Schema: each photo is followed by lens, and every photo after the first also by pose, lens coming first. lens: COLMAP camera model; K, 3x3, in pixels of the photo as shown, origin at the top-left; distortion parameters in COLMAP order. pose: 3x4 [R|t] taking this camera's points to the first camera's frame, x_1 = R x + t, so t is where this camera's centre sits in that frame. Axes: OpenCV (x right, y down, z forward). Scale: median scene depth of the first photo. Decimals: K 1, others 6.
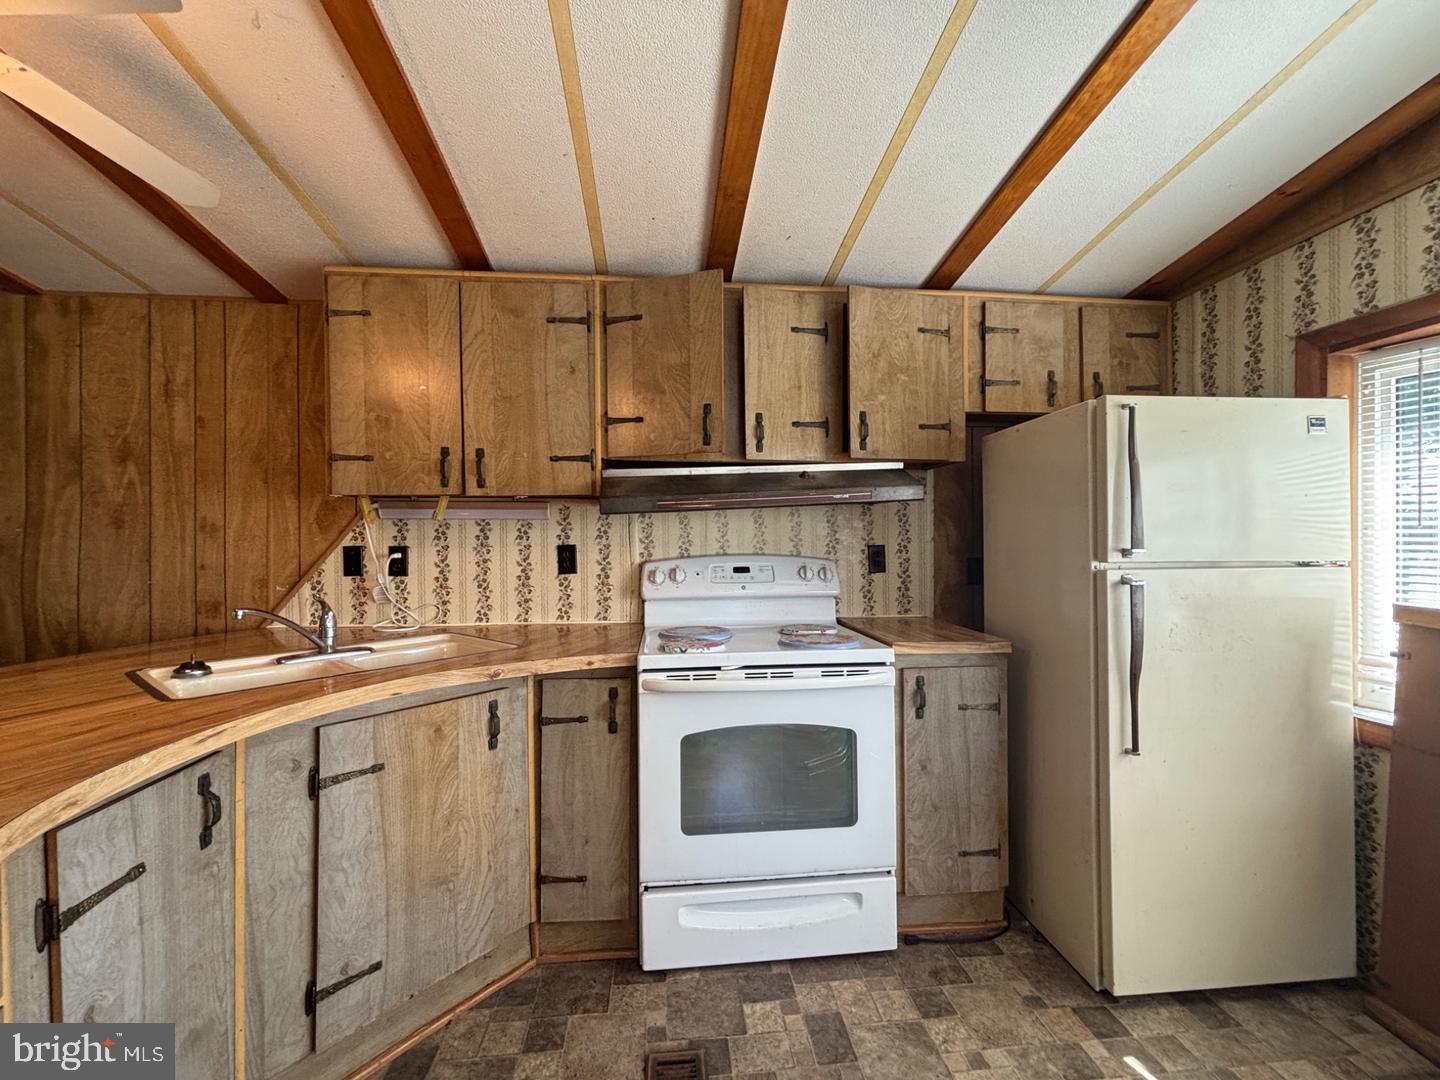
lens RADIAL K [[583.6, 0, 720.0], [0, 583.6, 540.0], [0, 0, 1]] dist [0.001874, -0.000195]
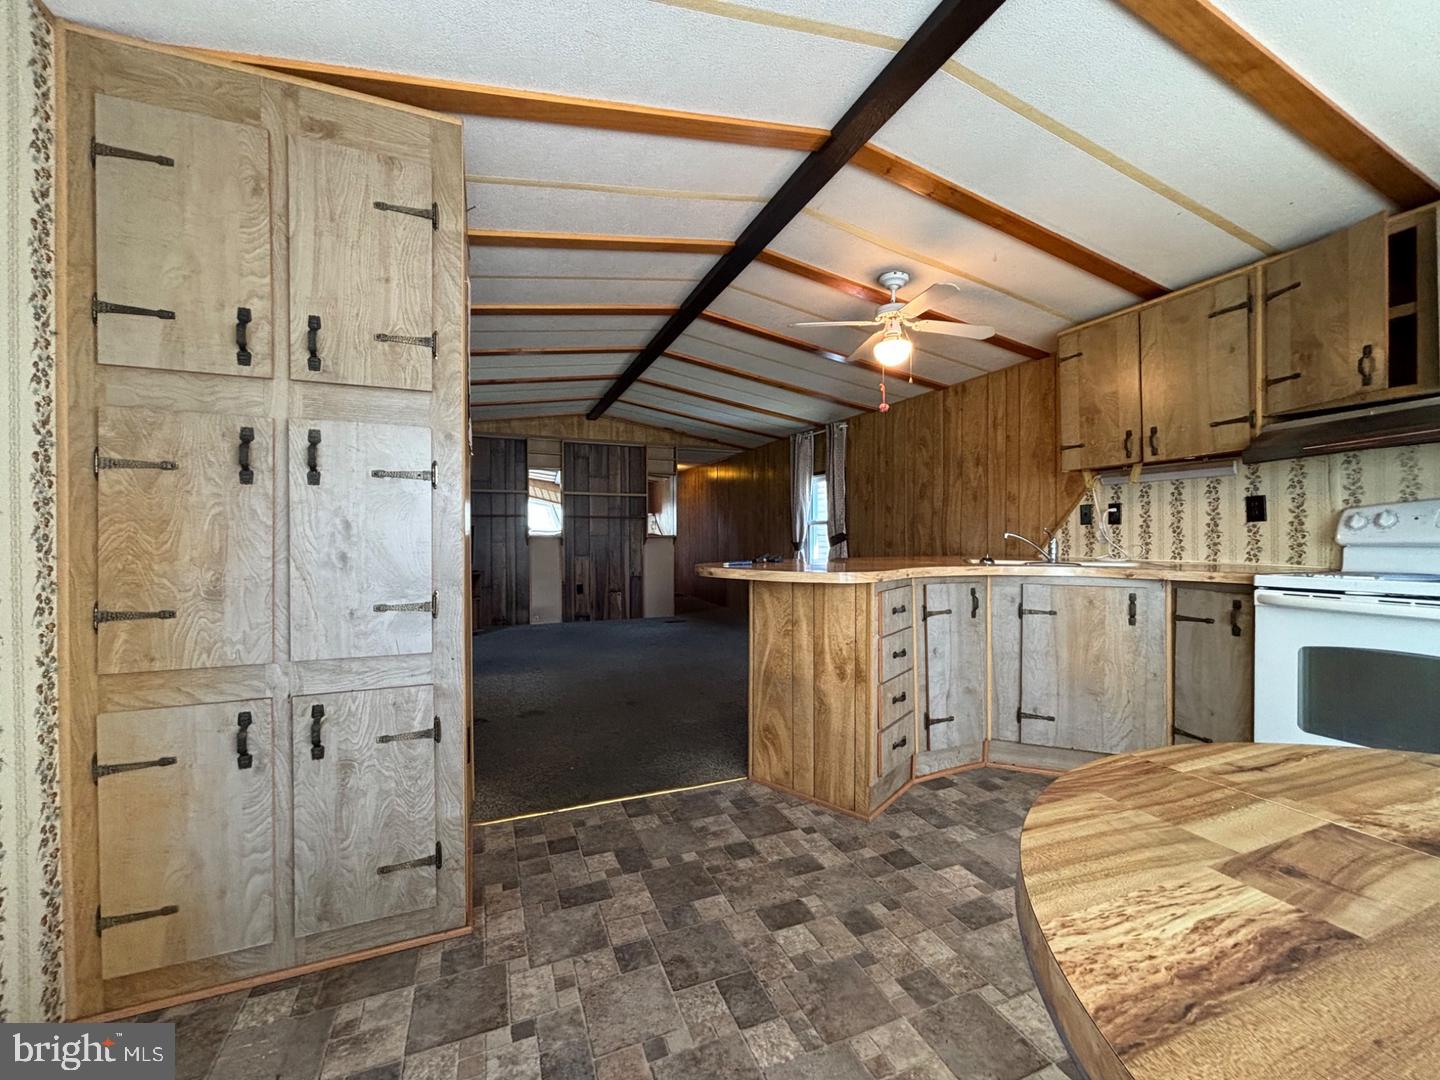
lens RADIAL K [[583.6, 0, 720.0], [0, 583.6, 540.0], [0, 0, 1]] dist [0.001874, -0.000195]
pose [[0.286758, 0.012569, -0.957921, 0.609693], [0.000972, 0.999910, 0.013411, 0.089633], [0.958002, -0.004777, 0.286720, -0.376935]]
